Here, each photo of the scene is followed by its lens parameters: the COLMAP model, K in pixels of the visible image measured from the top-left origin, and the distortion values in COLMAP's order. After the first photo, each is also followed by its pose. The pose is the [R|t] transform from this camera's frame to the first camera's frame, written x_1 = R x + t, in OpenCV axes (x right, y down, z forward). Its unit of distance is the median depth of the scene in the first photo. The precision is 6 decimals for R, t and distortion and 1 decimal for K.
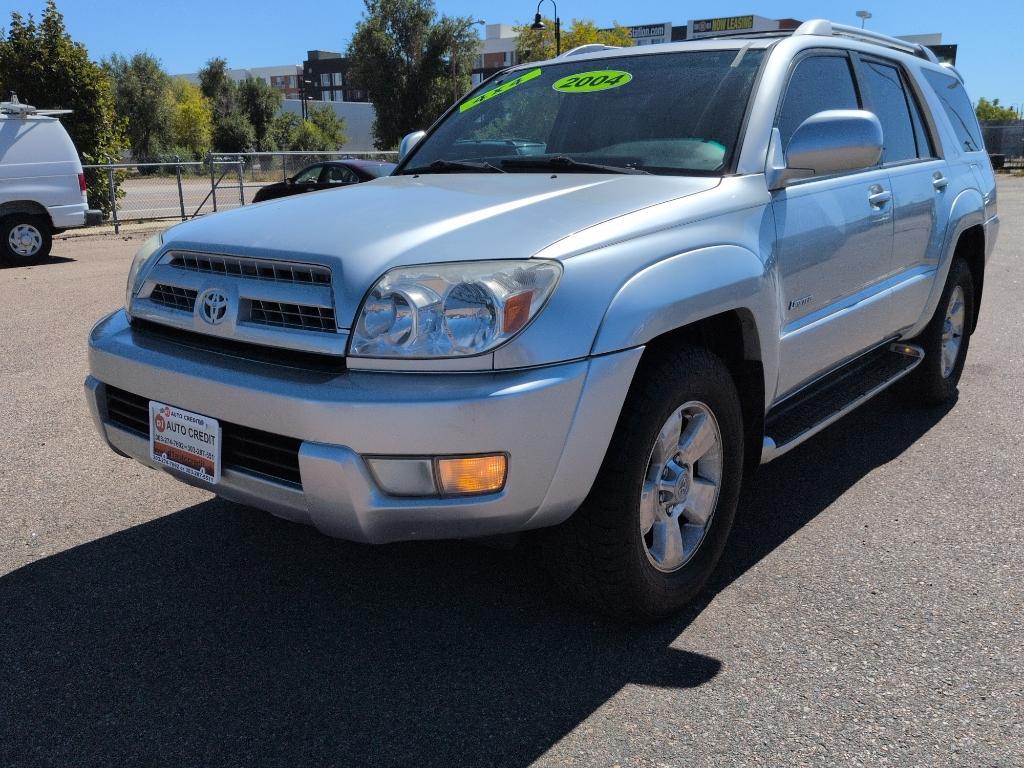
lens RADIAL K [[865.9, 0, 513.1], [0, 865.9, 386.8], [0, 0, 1]] dist [0.068550, -0.121621]
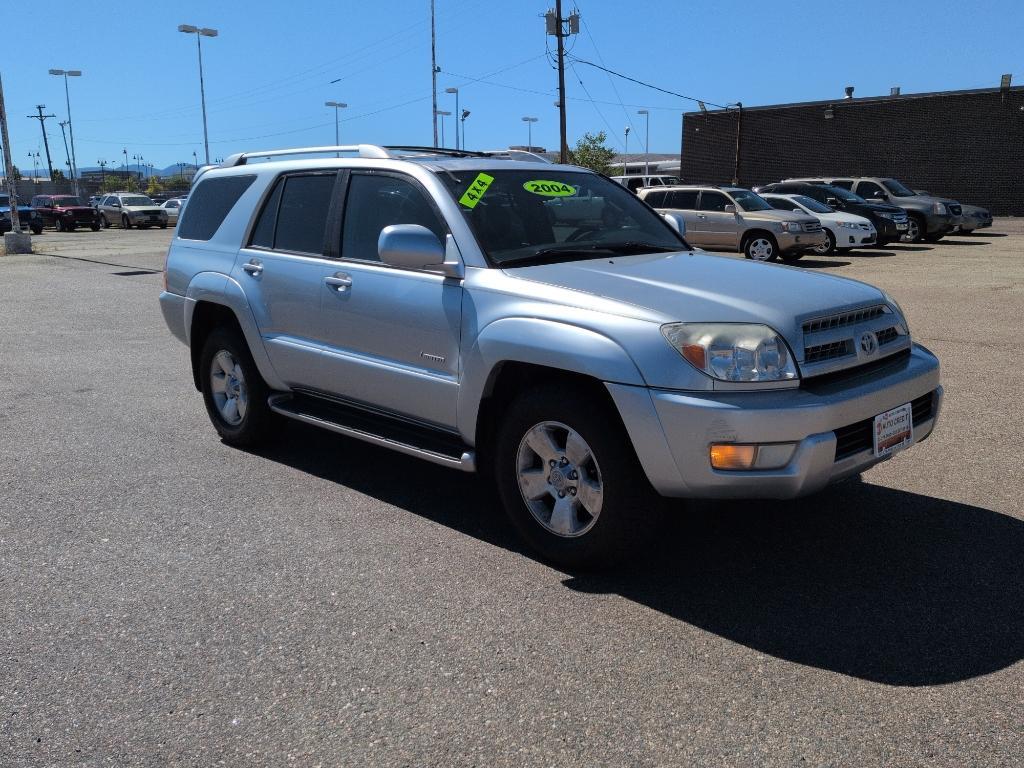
lens RADIAL K [[865.9, 0, 512.6], [0, 865.9, 383.4], [0, 0, 1]] dist [0.068550, -0.121621]
pose [[0.125688, -0.189235, 0.973855, -1.920924], [0.264674, 0.952456, 0.150917, -0.420618], [-0.956112, 0.238785, 0.169797, 1.343434]]
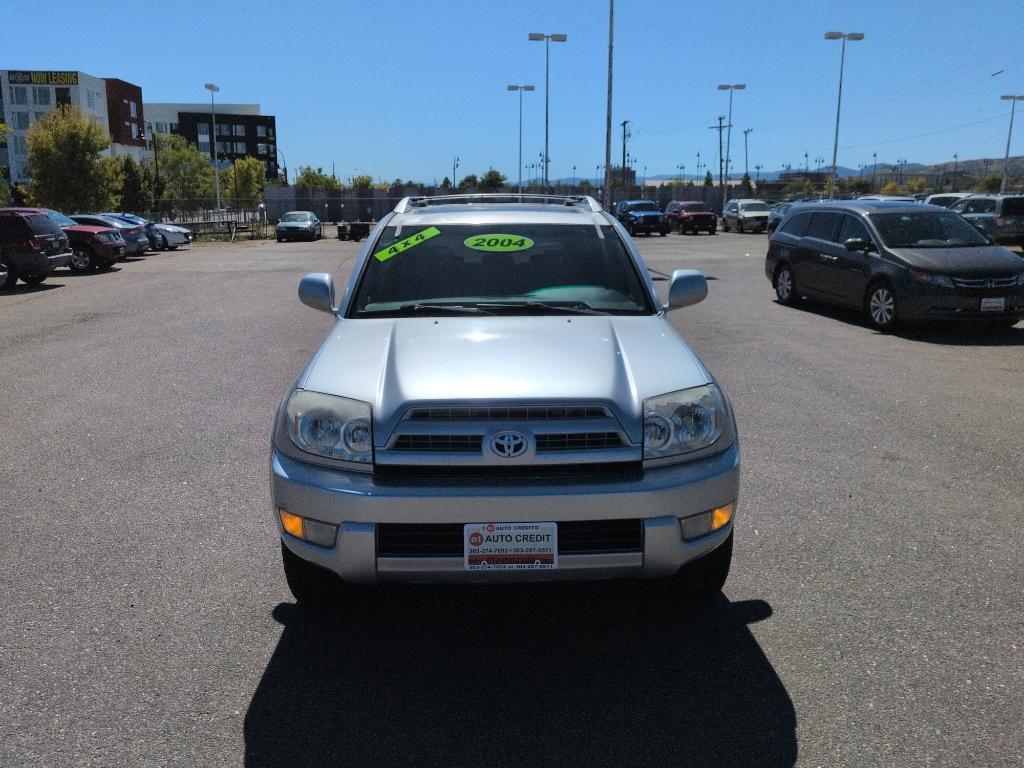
lens RADIAL K [[865.9, 0, 519.9], [0, 865.9, 385.2], [0, 0, 1]] dist [0.068550, -0.121621]
pose [[0.755660, -0.118941, 0.644073, -1.188676], [0.161008, 0.986931, -0.006646, -0.170968], [-0.634865, 0.108723, 0.764935, -0.063871]]
